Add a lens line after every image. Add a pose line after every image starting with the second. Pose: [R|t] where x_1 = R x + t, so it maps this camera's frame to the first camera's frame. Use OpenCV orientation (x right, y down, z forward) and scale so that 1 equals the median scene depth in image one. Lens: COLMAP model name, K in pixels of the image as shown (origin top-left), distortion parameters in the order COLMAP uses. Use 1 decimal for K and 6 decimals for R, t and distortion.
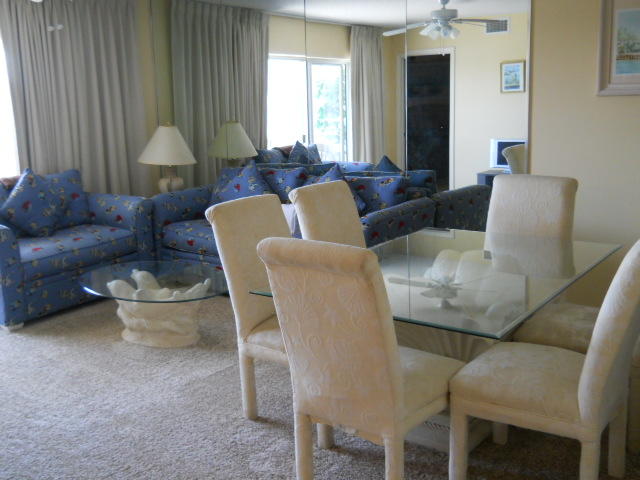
lens RADIAL K [[715.1, 0, 317.5], [0, 715.1, 226.4], [0, 0, 1]] dist [-0.008182, -0.044394]
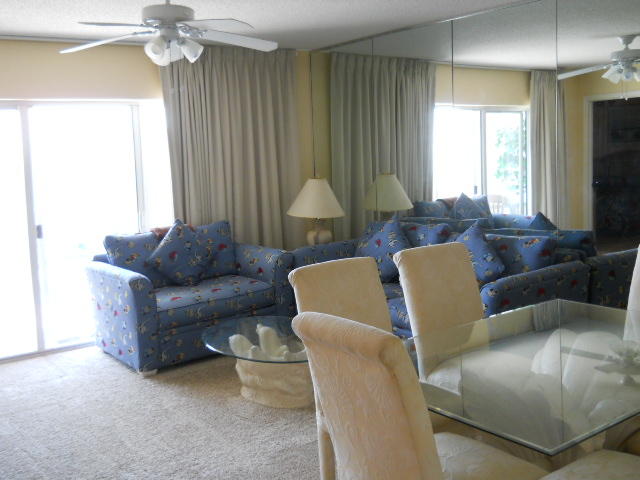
lens RADIAL K [[715.1, 0, 317.5], [0, 715.1, 226.4], [0, 0, 1]] dist [-0.008182, -0.044394]
pose [[0.955344, 0.020327, -0.294795, 0.102305], [-0.038759, 0.997632, -0.056814, -0.020230], [0.292942, 0.065703, 0.953870, 0.056487]]
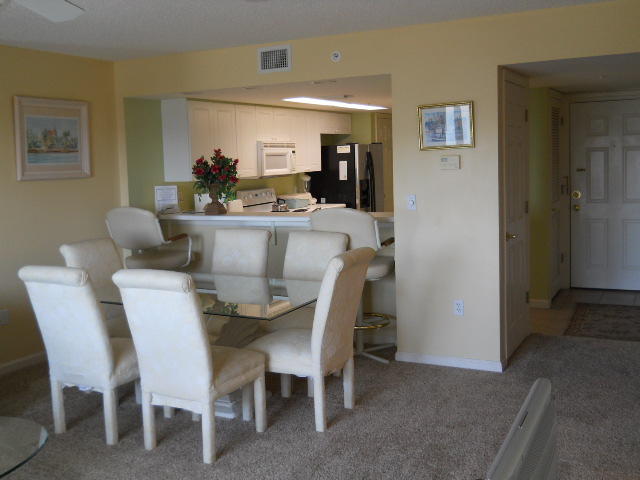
lens RADIAL K [[690.5, 0, 317.6], [0, 690.5, 218.8], [0, 0, 1]] dist [-0.022403, -0.050077]
pose [[-0.173519, -0.048831, 0.983619, -0.727103], [0.211631, 0.973588, 0.085666, -0.093694], [-0.961823, 0.223029, -0.158602, 0.591605]]
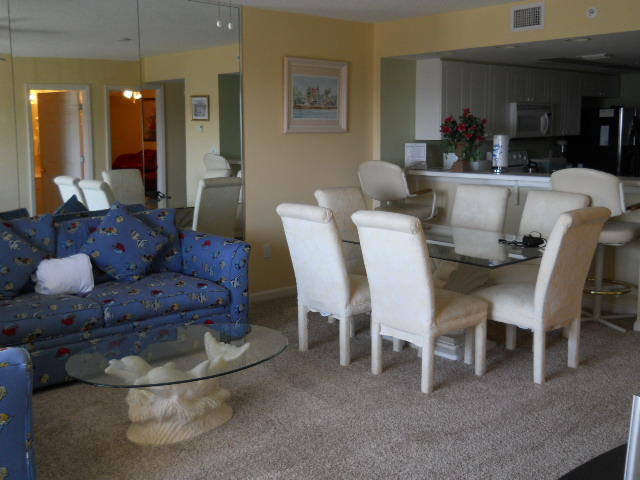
lens RADIAL K [[690.5, 0, 317.6], [0, 690.5, 218.8], [0, 0, 1]] dist [-0.022403, -0.050077]
pose [[0.202465, -0.096272, 0.974546, -0.778599], [0.177567, 0.982269, 0.060145, -0.073680], [-0.963056, 0.160870, 0.215970, 0.564062]]
